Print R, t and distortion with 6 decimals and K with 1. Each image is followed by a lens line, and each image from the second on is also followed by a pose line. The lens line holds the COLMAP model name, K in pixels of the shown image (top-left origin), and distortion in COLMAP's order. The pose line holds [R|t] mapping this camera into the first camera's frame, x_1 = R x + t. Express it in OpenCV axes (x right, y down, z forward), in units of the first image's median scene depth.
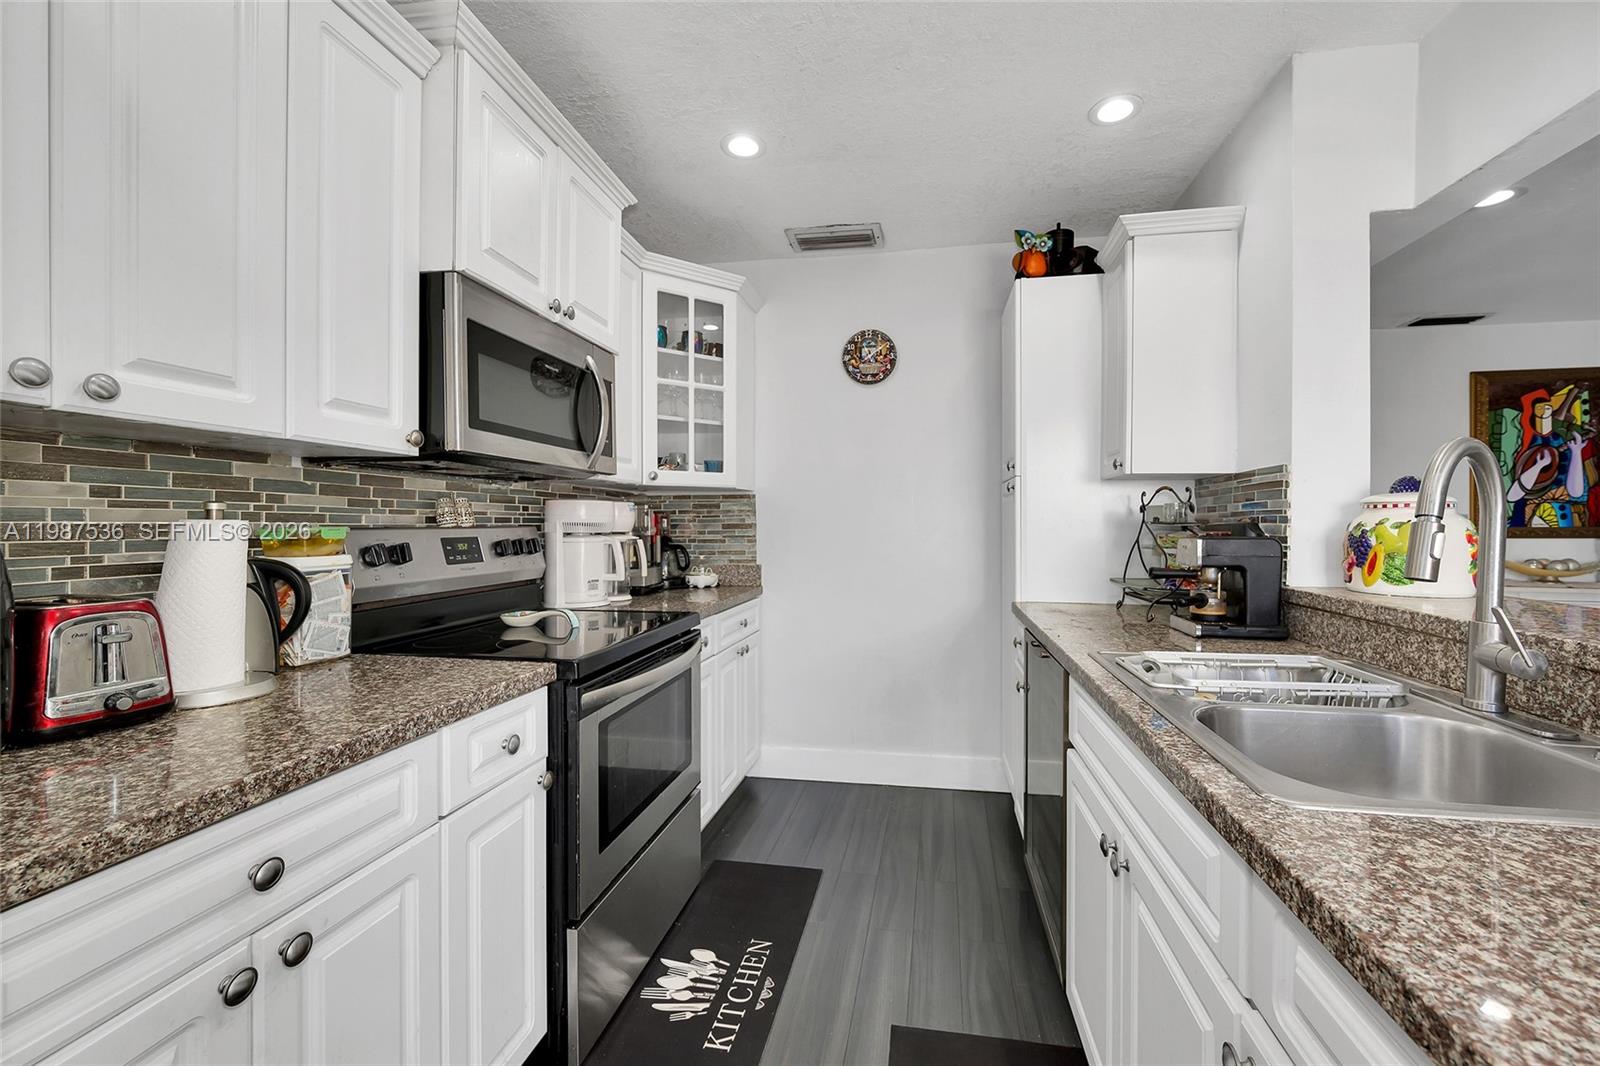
lens RADIAL K [[642.6, 0, 795.1], [0, 642.6, 529.8], [0, 0, 1]] dist [0.000351, -0.000004]
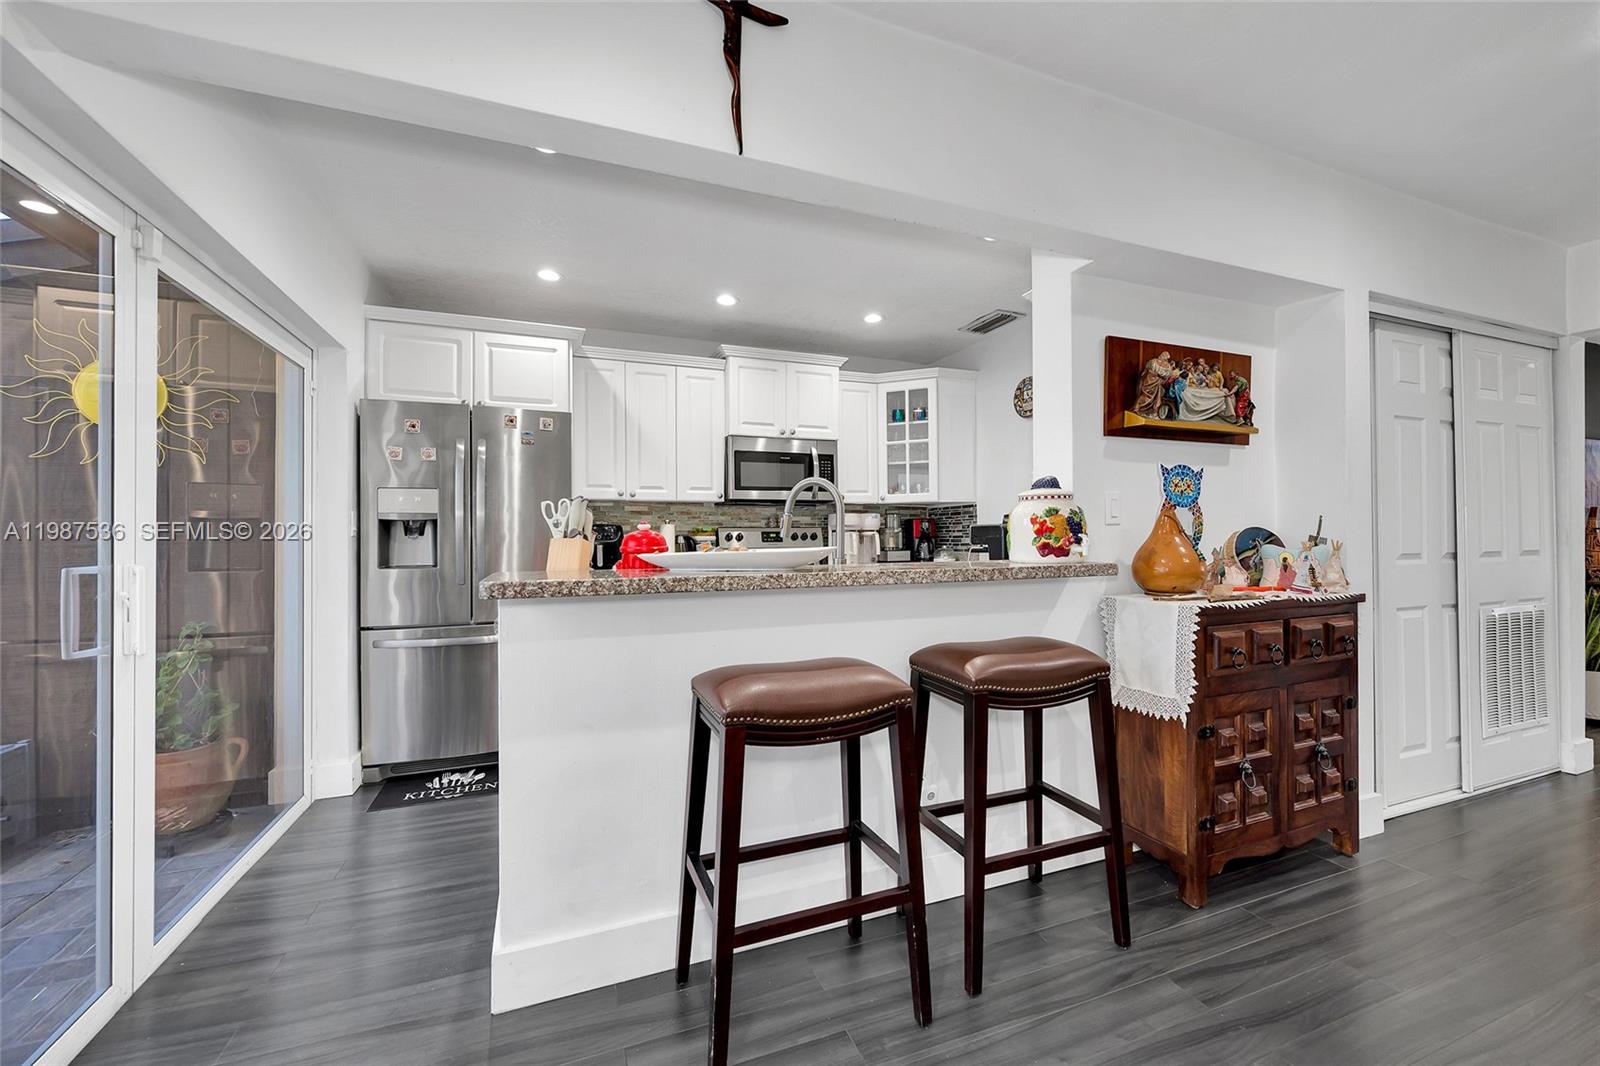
lens RADIAL K [[642.6, 0, 795.1], [0, 642.6, 529.8], [0, 0, 1]] dist [0.000351, -0.000004]
pose [[0.505366, -0.013555, -0.862799, 1.138870], [-0.002671, 0.999847, -0.017273, 0.033403], [0.862901, 0.011034, 0.505252, -0.097498]]
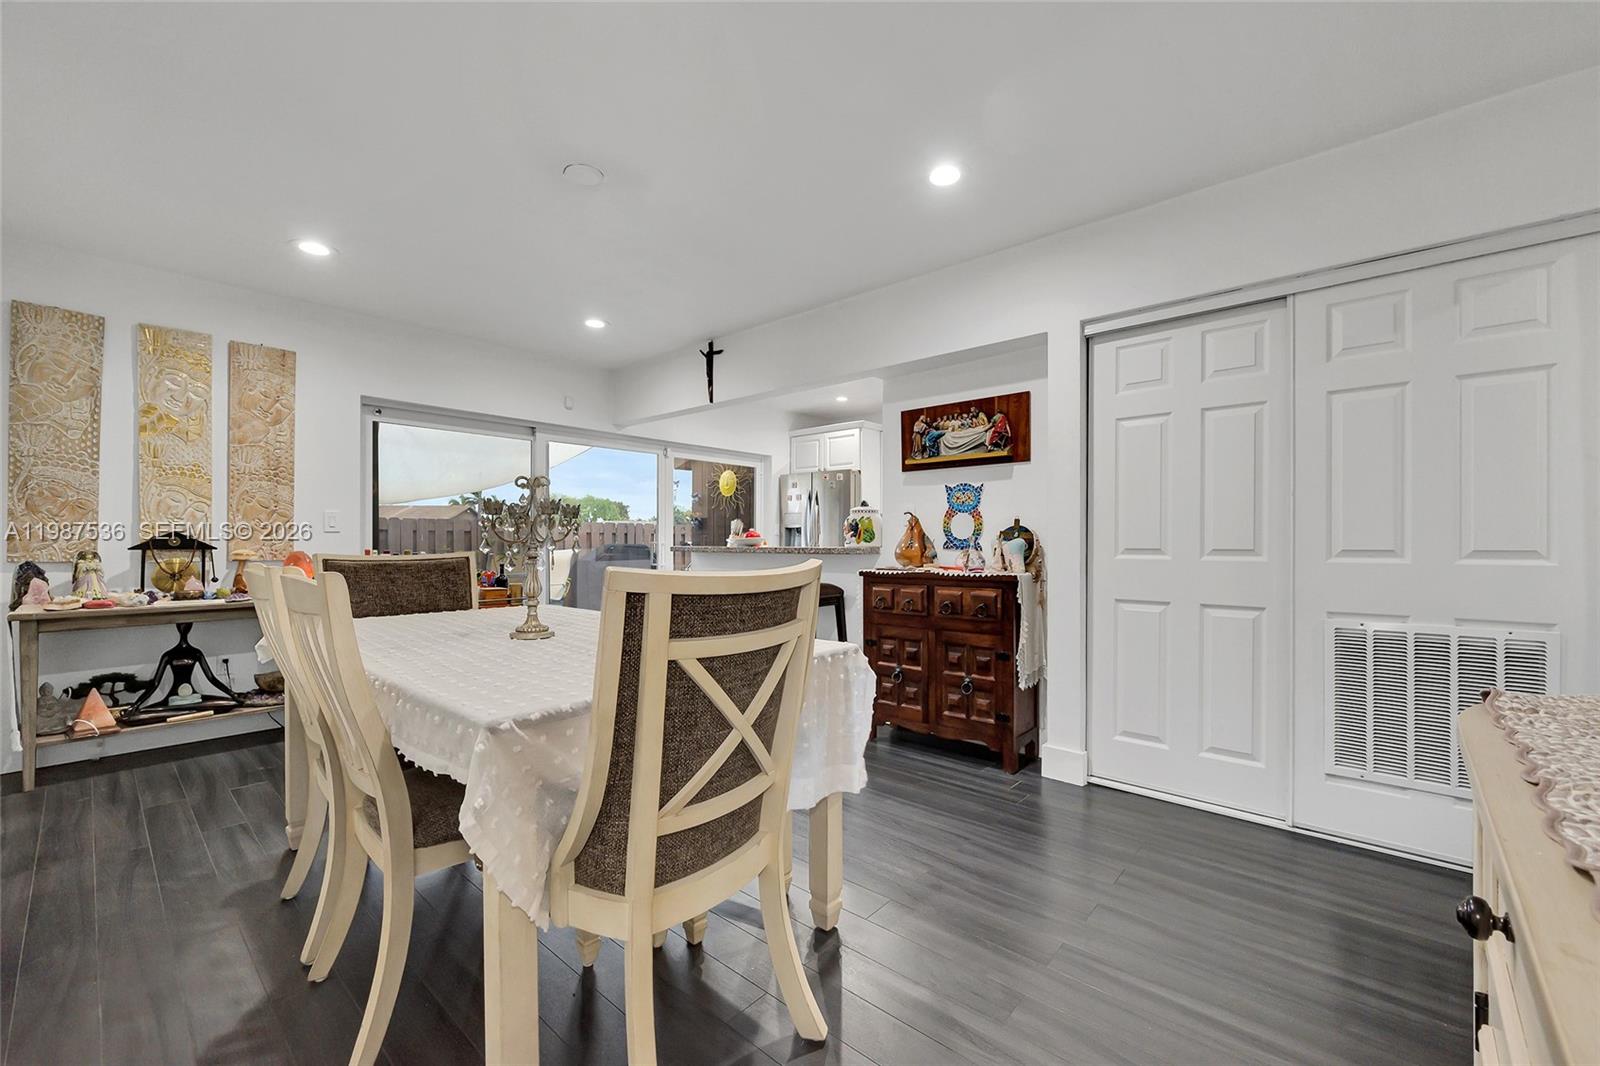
lens RADIAL K [[657.4, 0, 806.8], [0, 657.4, 535.9], [0, 0, 1]] dist [0.000230, -0.000097]
pose [[-0.549011, -0.006163, -0.835792, 1.913047], [-0.013699, 0.999905, 0.001625, 0.034185], [0.835703, 0.012342, -0.549044, 1.271077]]
